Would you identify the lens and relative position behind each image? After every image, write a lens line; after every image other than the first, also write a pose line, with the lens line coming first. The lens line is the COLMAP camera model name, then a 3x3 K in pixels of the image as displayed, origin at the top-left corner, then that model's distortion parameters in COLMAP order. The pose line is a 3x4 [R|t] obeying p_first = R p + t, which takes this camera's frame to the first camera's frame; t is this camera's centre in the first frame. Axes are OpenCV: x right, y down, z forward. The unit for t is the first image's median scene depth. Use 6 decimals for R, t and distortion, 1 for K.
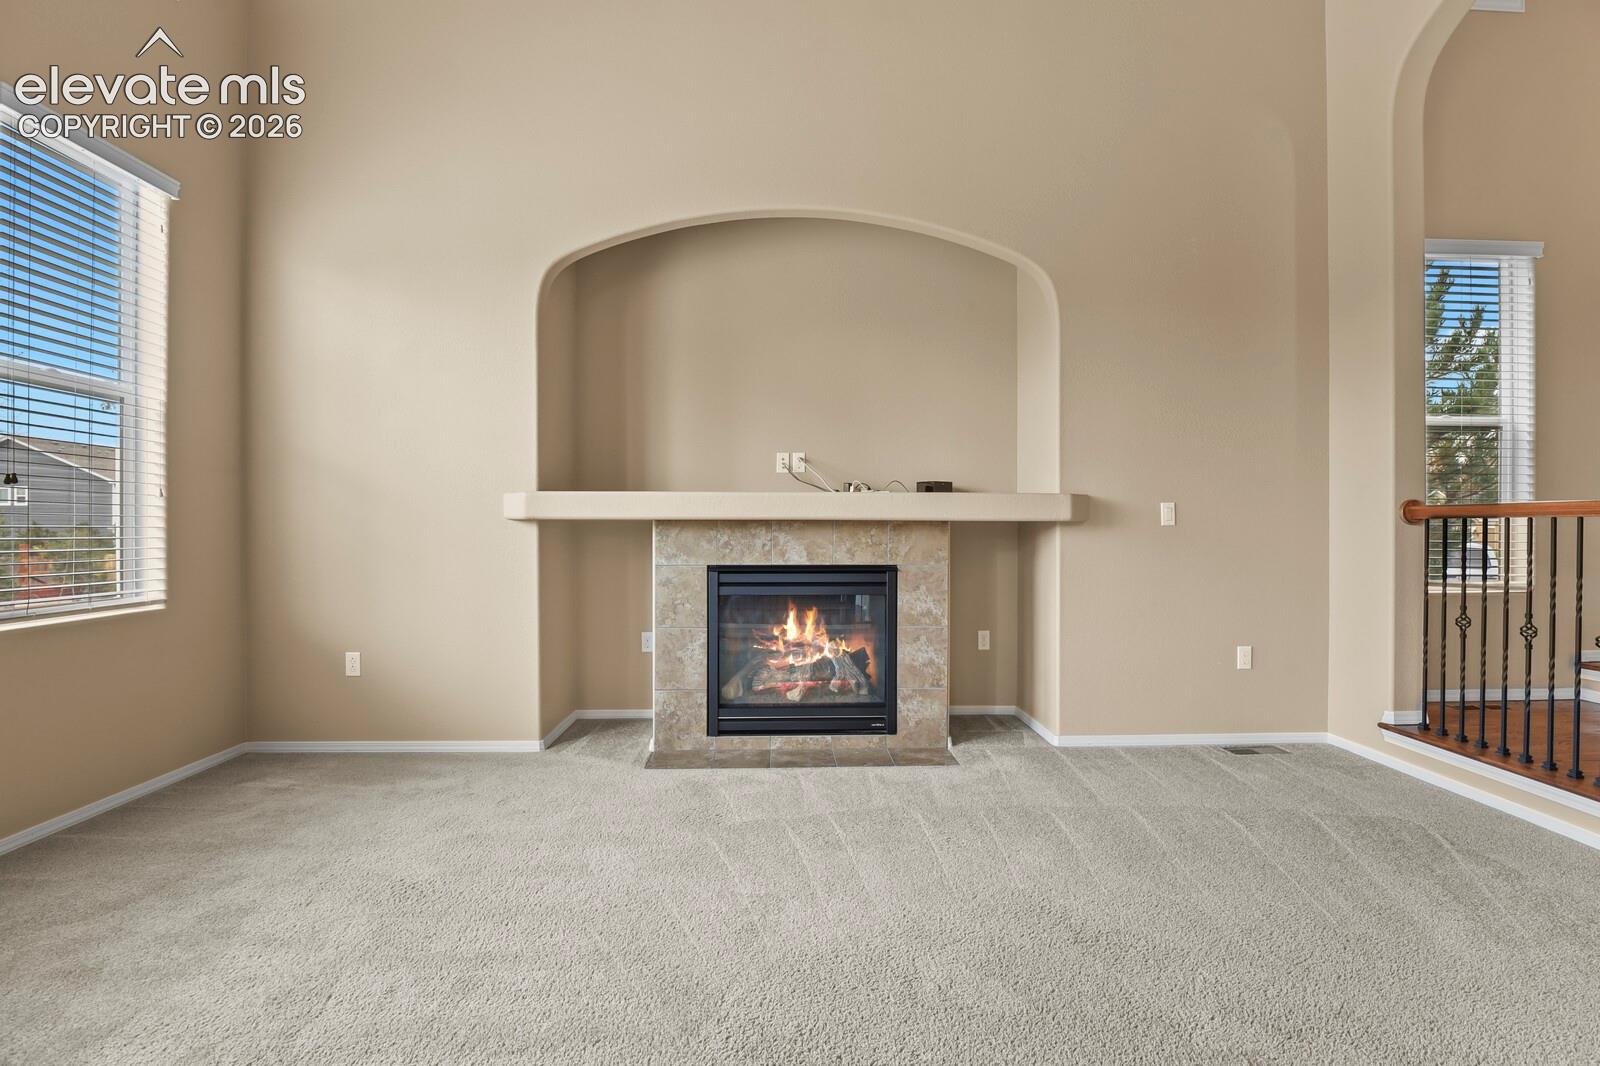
lens RADIAL K [[775.7, 0, 810.1], [0, 775.7, 533.0], [0, 0, 1]] dist [-0.006415, -0.008884]
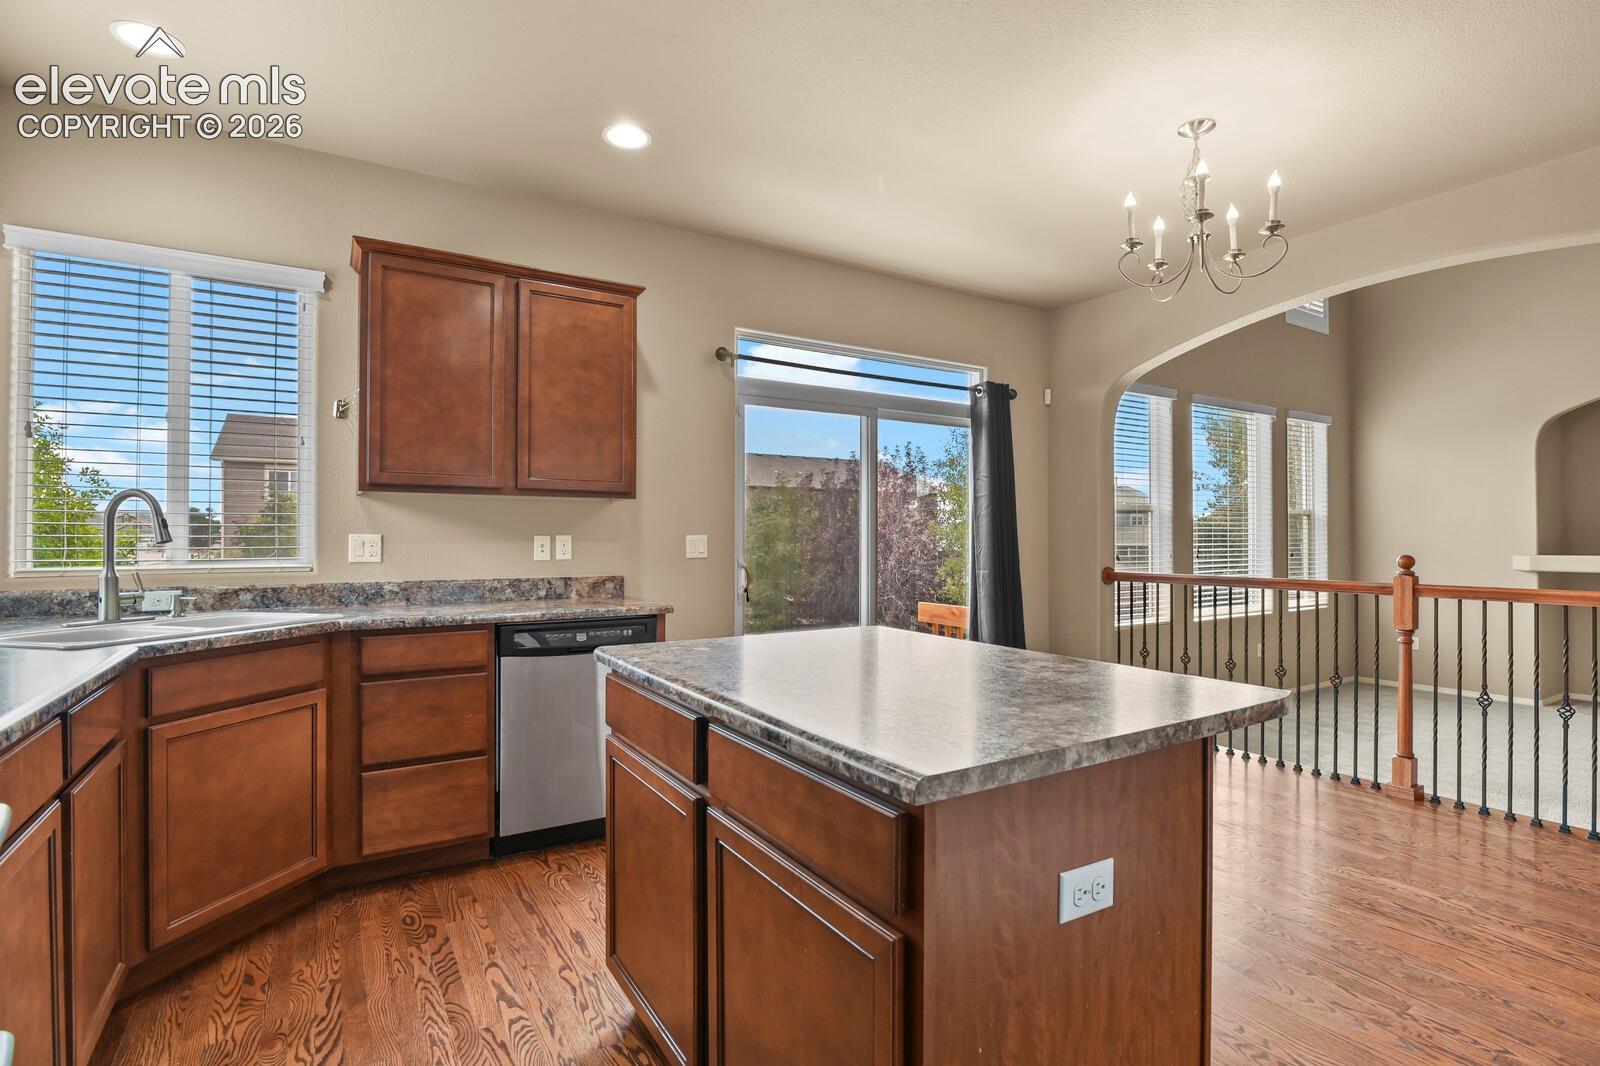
lens RADIAL K [[775.7, 0, 810.1], [0, 775.7, 533.0], [0, 0, 1]] dist [-0.006415, -0.008884]
pose [[0.498956, -0.007687, -0.866593, 0.308084], [-0.006060, 0.999905, -0.012359, -0.070082], [0.866606, 0.011418, 0.498862, -1.220873]]
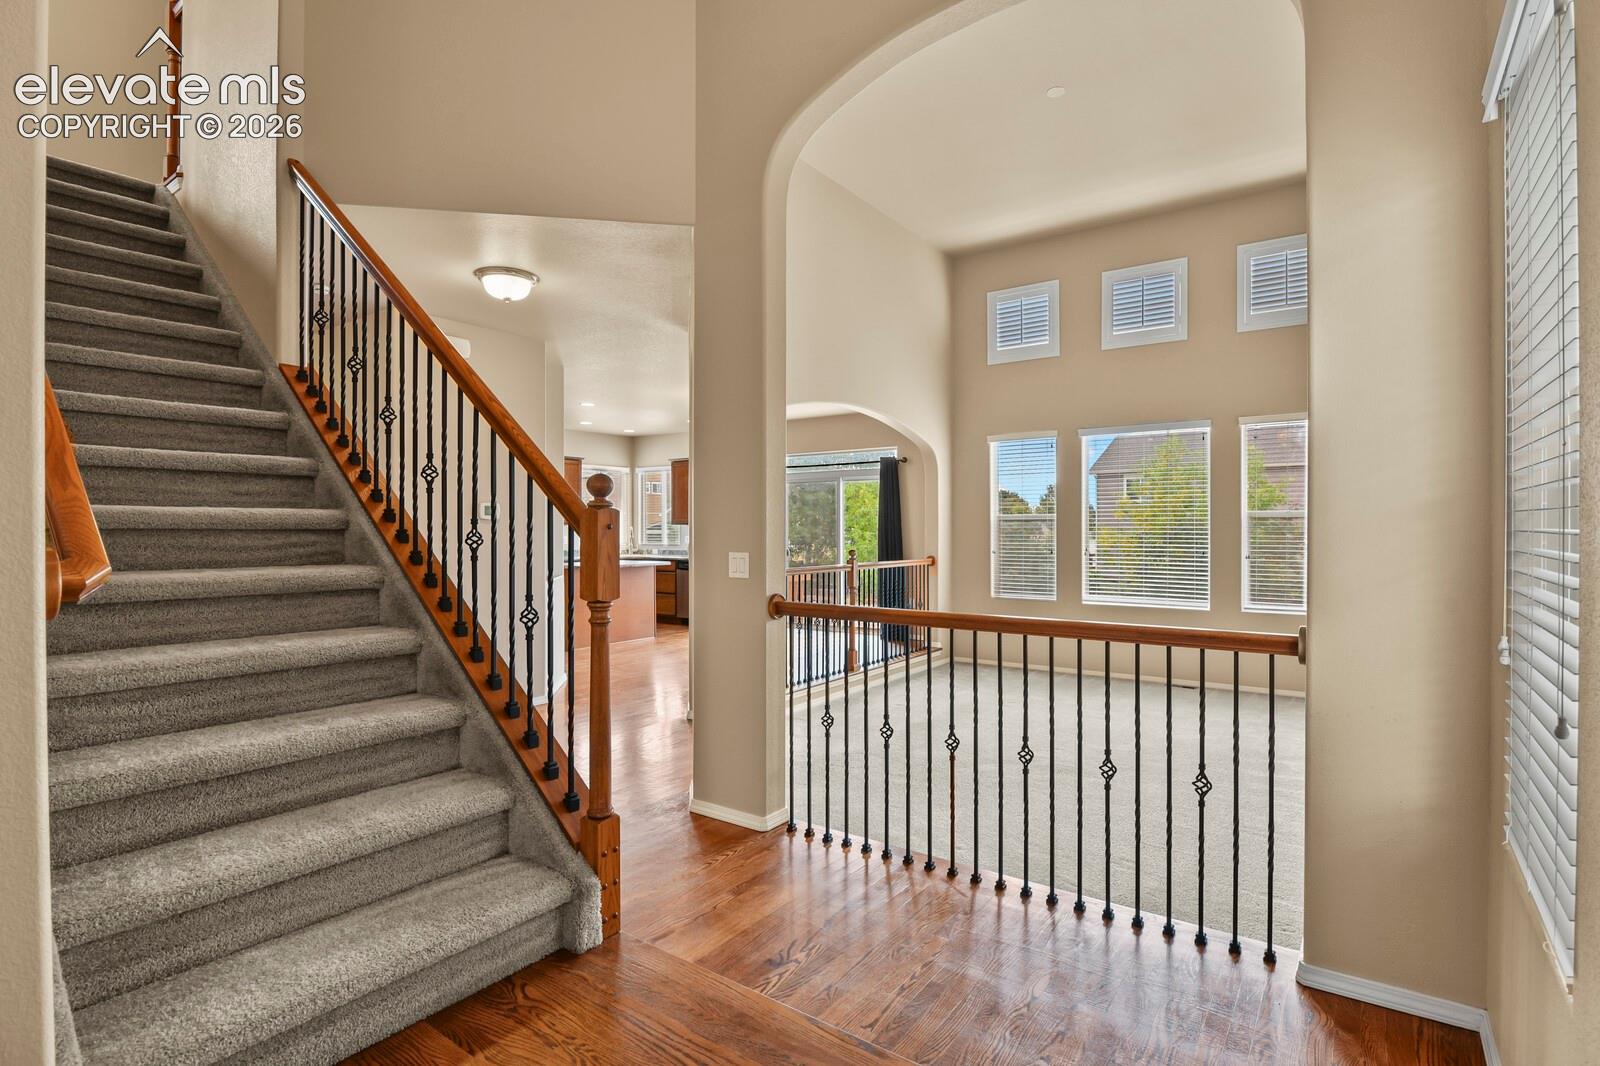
lens RADIAL K [[775.7, 0, 810.1], [0, 775.7, 533.0], [0, 0, 1]] dist [-0.006415, -0.008884]
pose [[-0.612044, 0.001272, -0.790822, 1.428173], [-0.006992, 0.999951, 0.007020, -0.111304], [0.790792, 0.009826, -0.612006, 0.982152]]
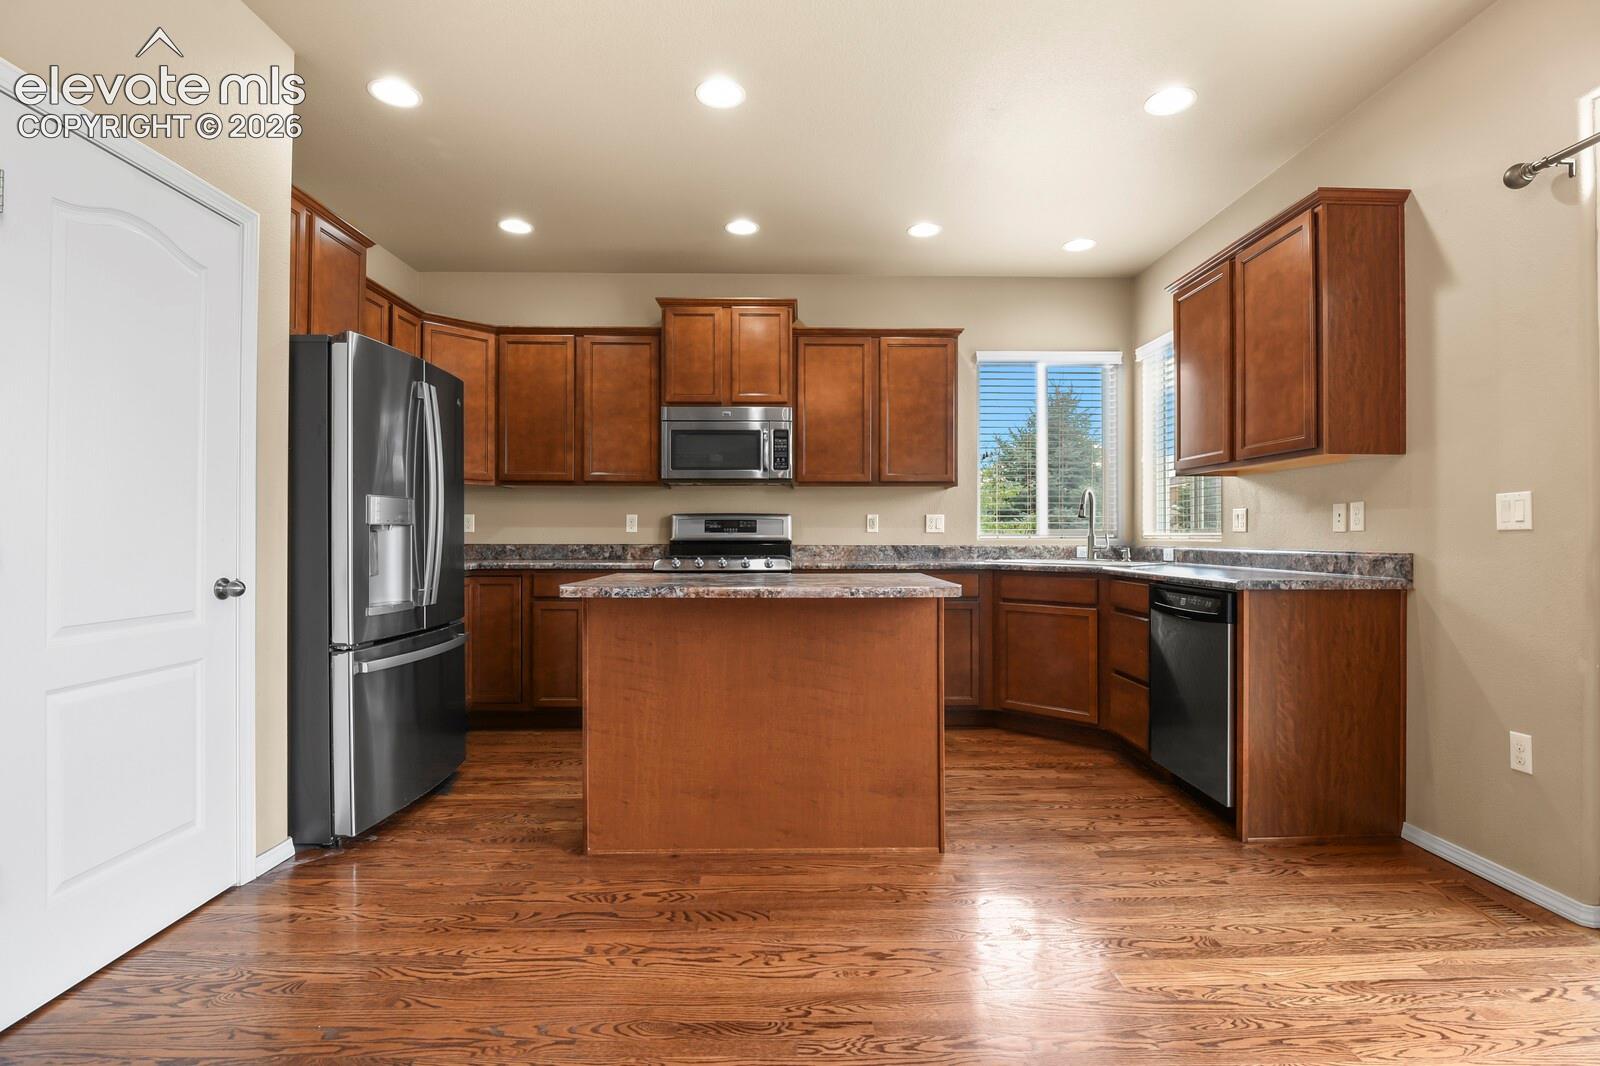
lens RADIAL K [[775.7, 0, 810.1], [0, 775.7, 533.0], [0, 0, 1]] dist [-0.006415, -0.008884]
pose [[-0.999872, -0.003425, 0.015621, -0.109818], [-0.003355, 0.999984, 0.004532, -0.047182], [-0.015636, 0.004479, -0.999868, -0.213418]]
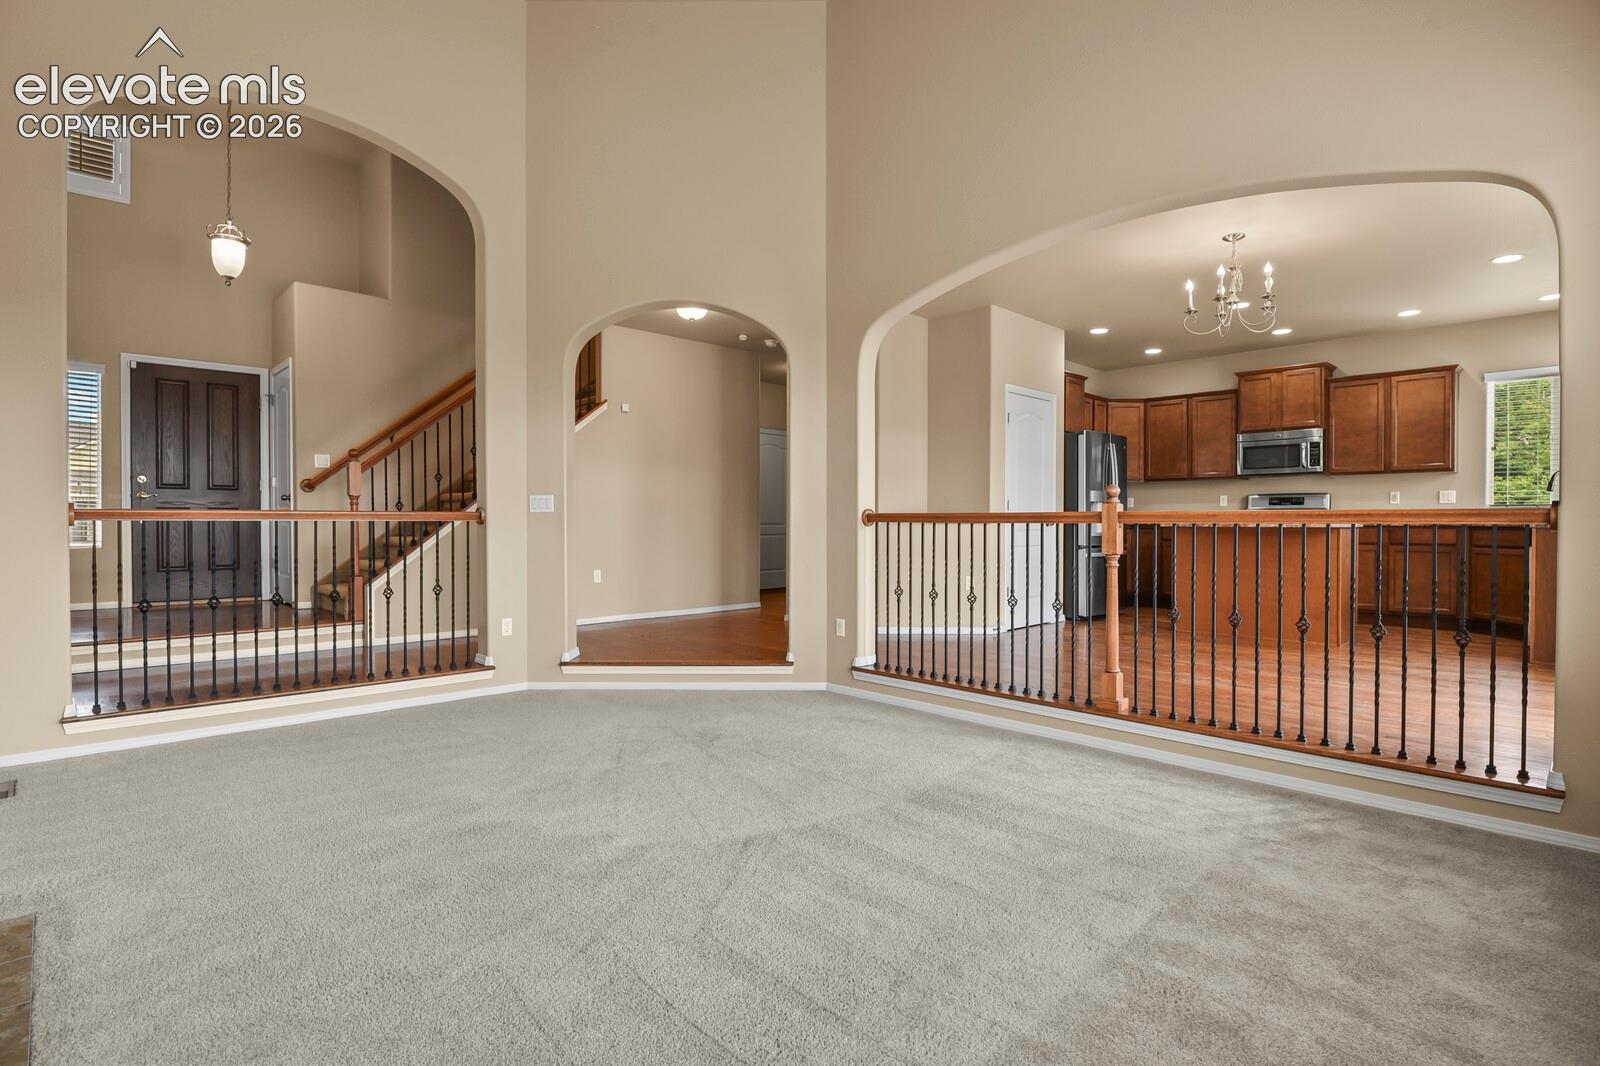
lens RADIAL K [[775.7, 0, 810.1], [0, 775.7, 533.0], [0, 0, 1]] dist [-0.006415, -0.008884]
pose [[-0.674598, -0.013892, 0.738055, -0.634477], [0.003701, 0.999747, 0.022200, -0.017600], [-0.738176, 0.017707, -0.674376, 0.878677]]
